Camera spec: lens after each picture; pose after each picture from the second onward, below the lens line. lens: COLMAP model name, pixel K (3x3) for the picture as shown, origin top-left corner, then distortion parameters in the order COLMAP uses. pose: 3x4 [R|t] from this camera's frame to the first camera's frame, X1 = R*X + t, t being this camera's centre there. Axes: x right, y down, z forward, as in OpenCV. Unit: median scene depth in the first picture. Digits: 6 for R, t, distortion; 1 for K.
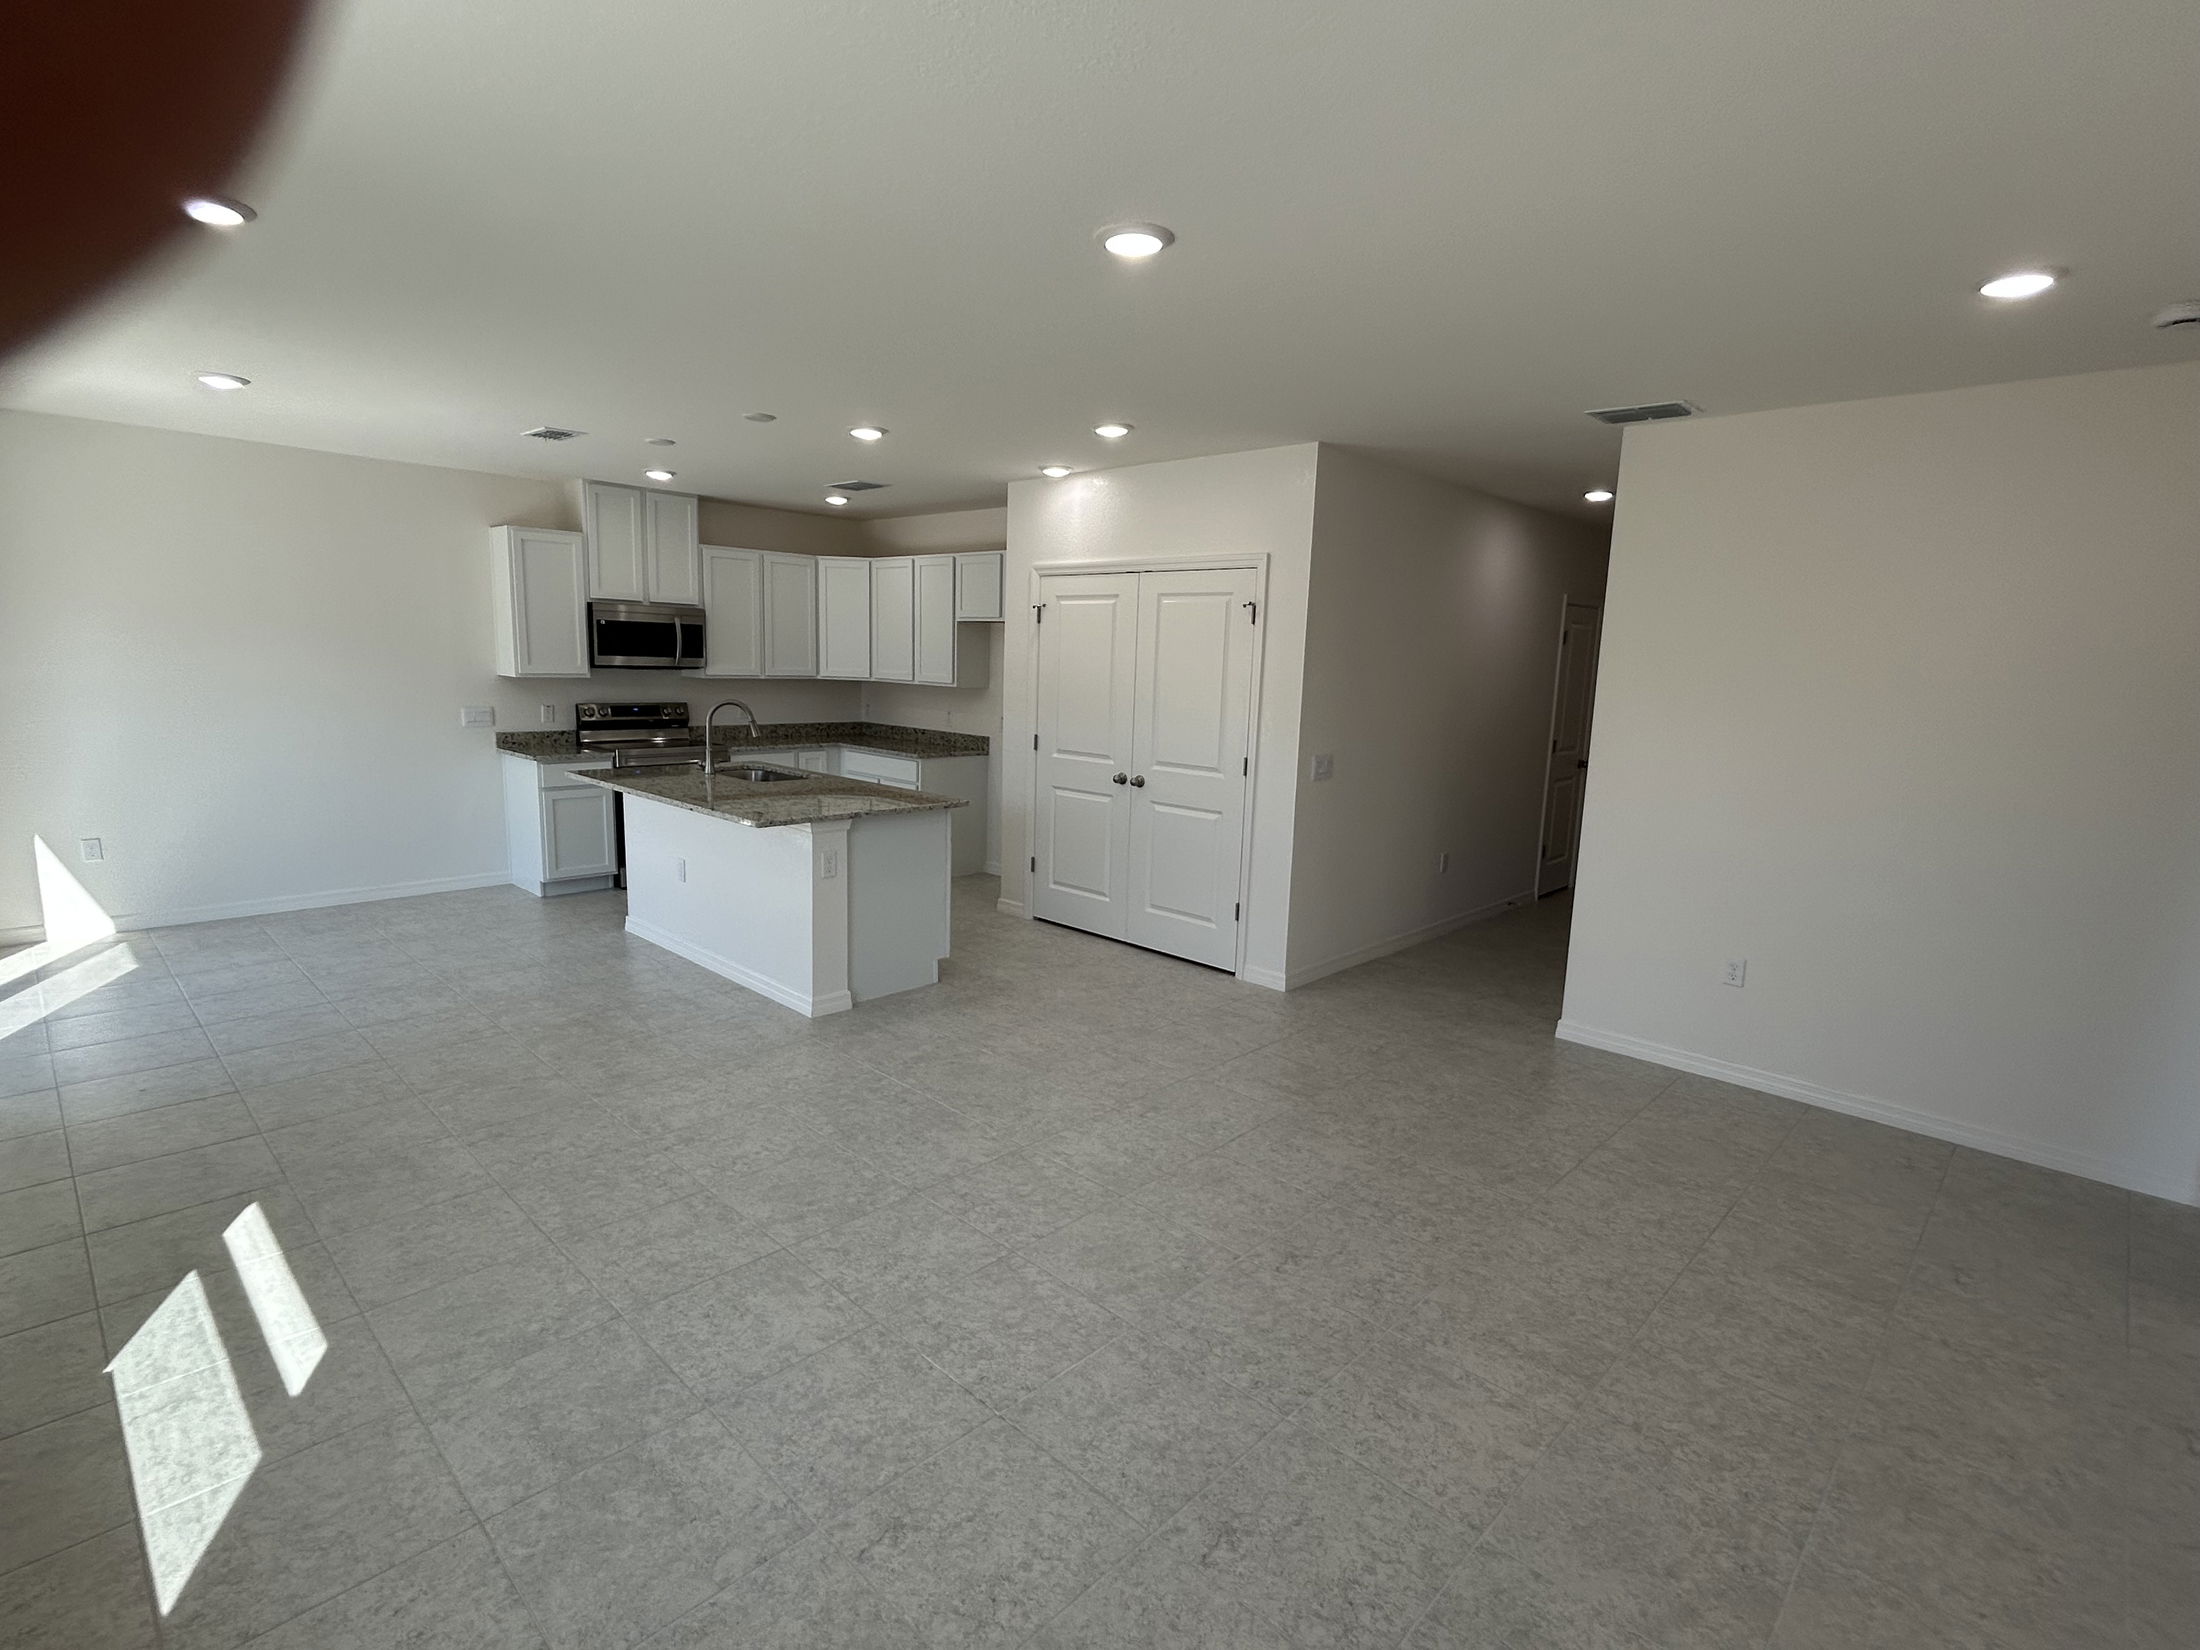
lens RADIAL K [[1068.1, 0, 1092.3], [0, 1068.1, 828.7], [0, 0, 1]] dist [-0.000788, 0.001651]
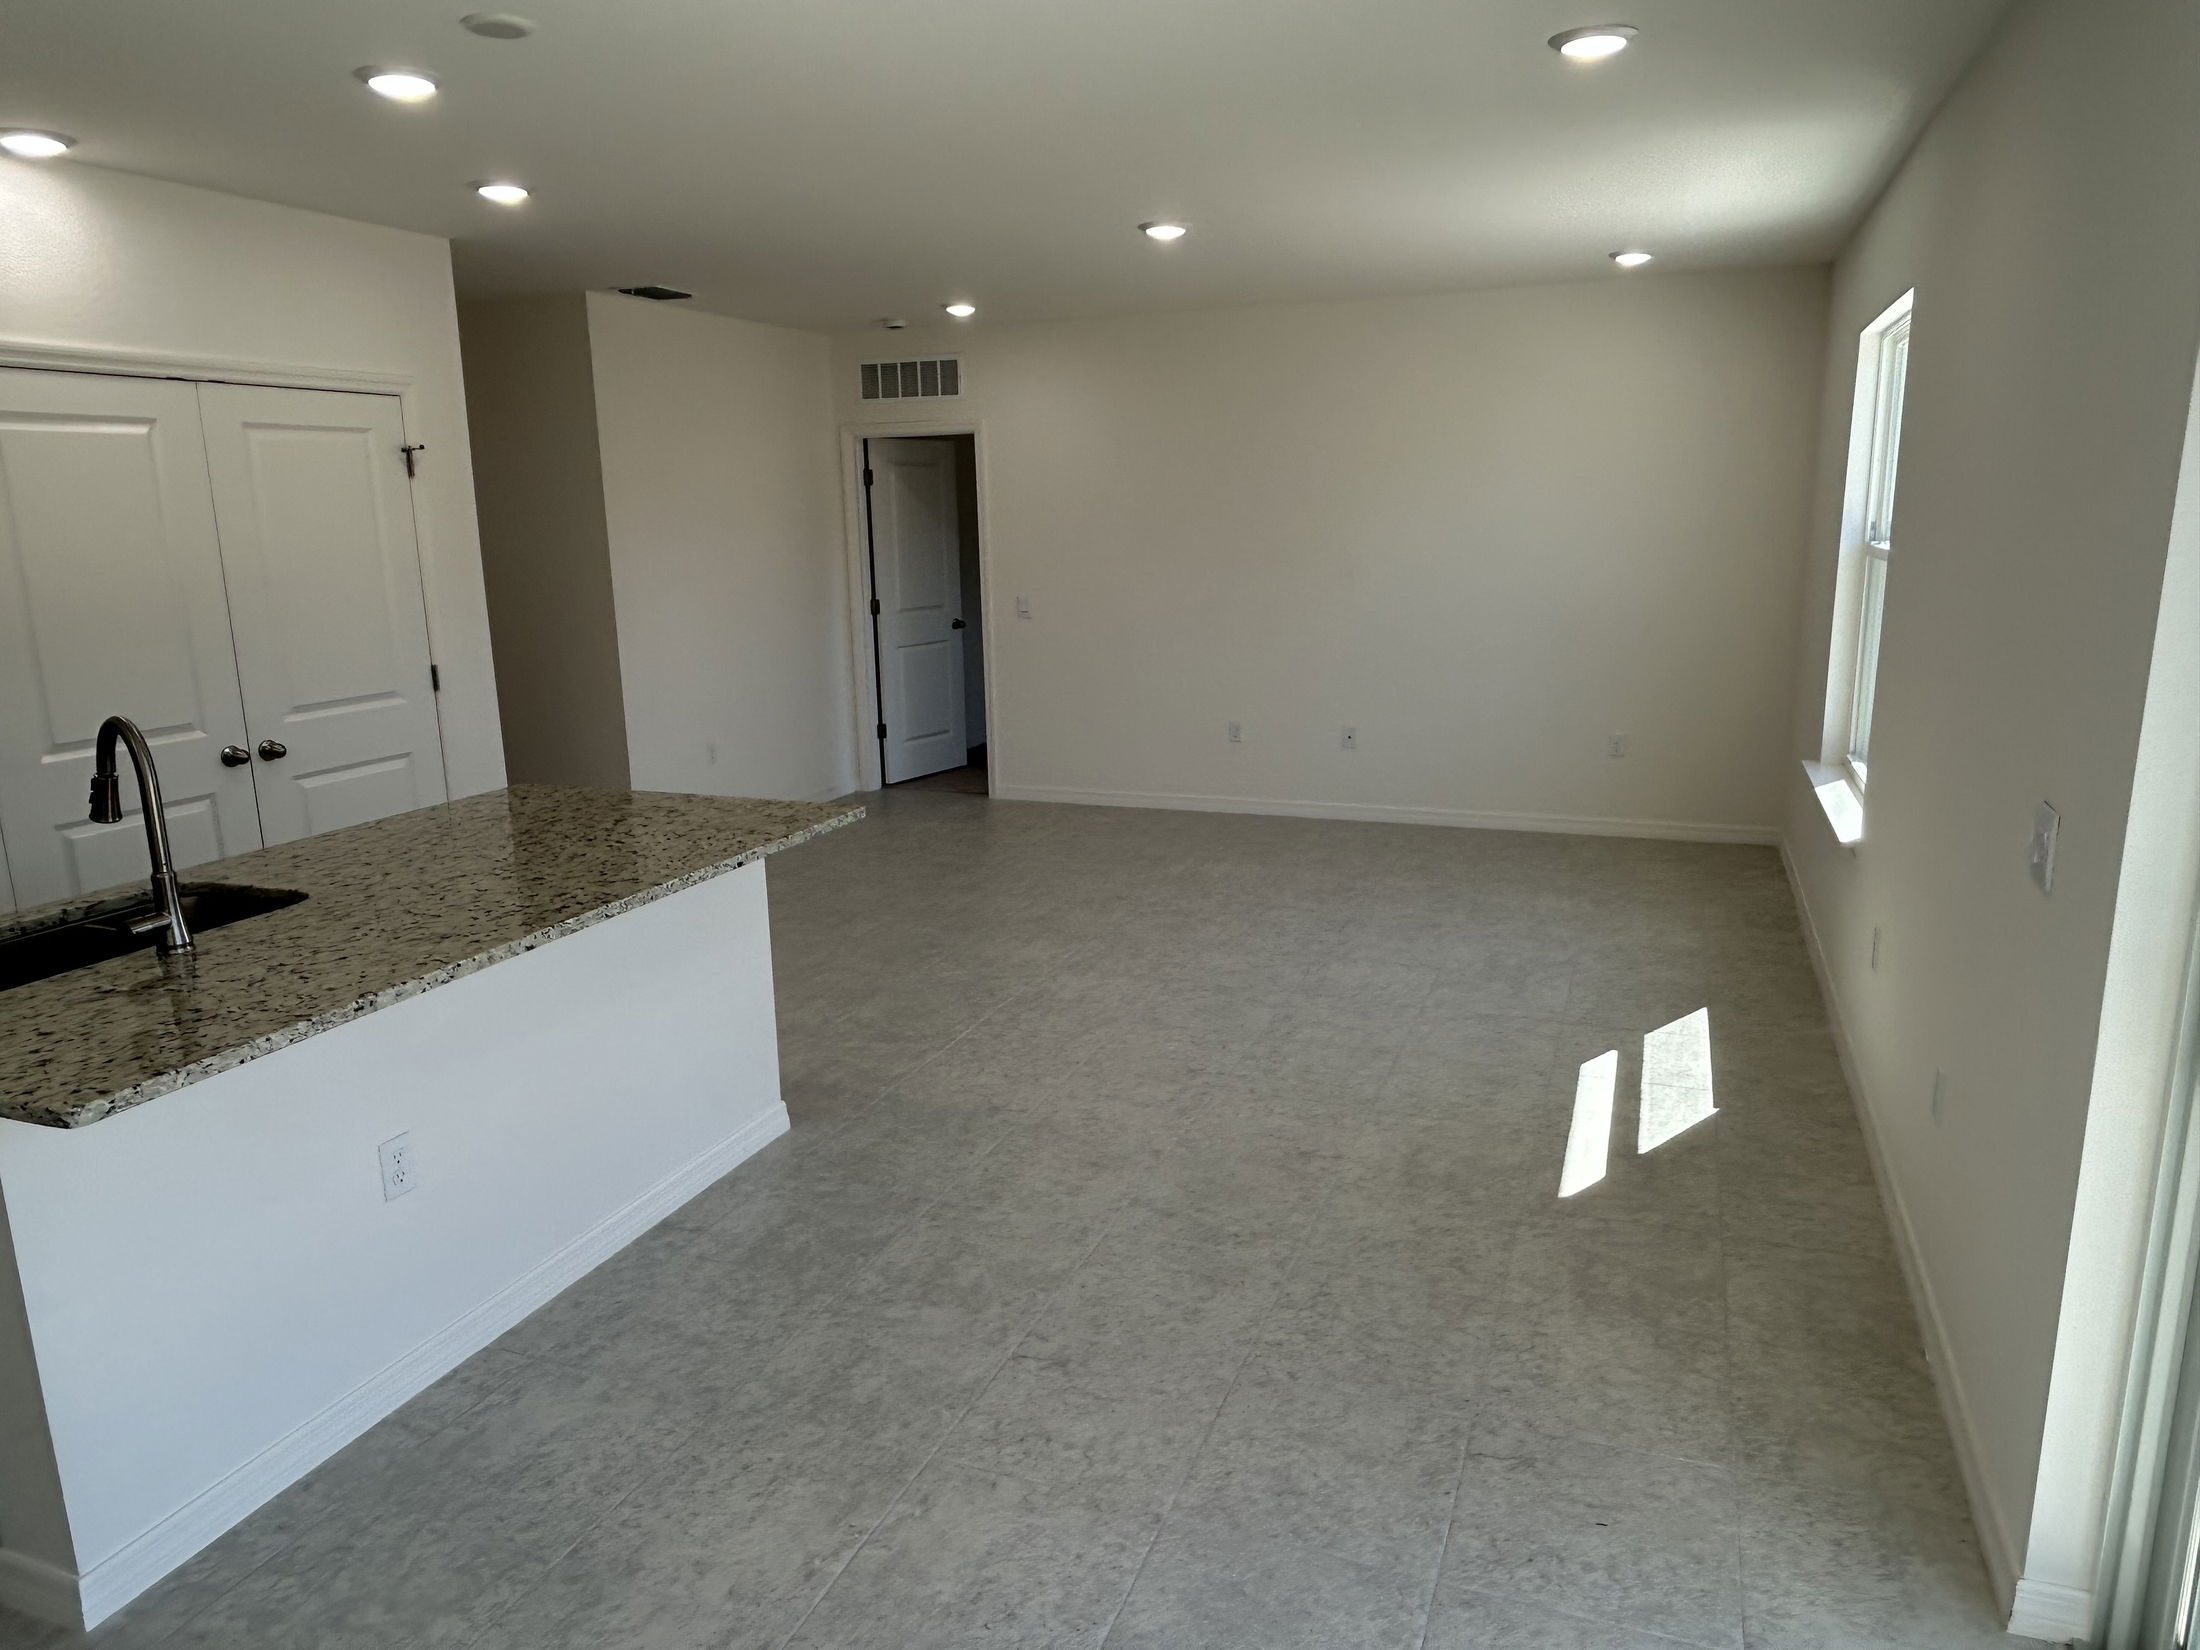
lens RADIAL K [[1447.4, 0, 1090.8], [0, 1447.4, 831.0], [0, 0, 1]] dist [0.004037, -0.005608]
pose [[-0.384114, -0.225574, 0.895306, -0.786576], [0.158346, 0.939234, 0.304576, -0.160775], [-0.909606, 0.258760, -0.325054, 0.805378]]
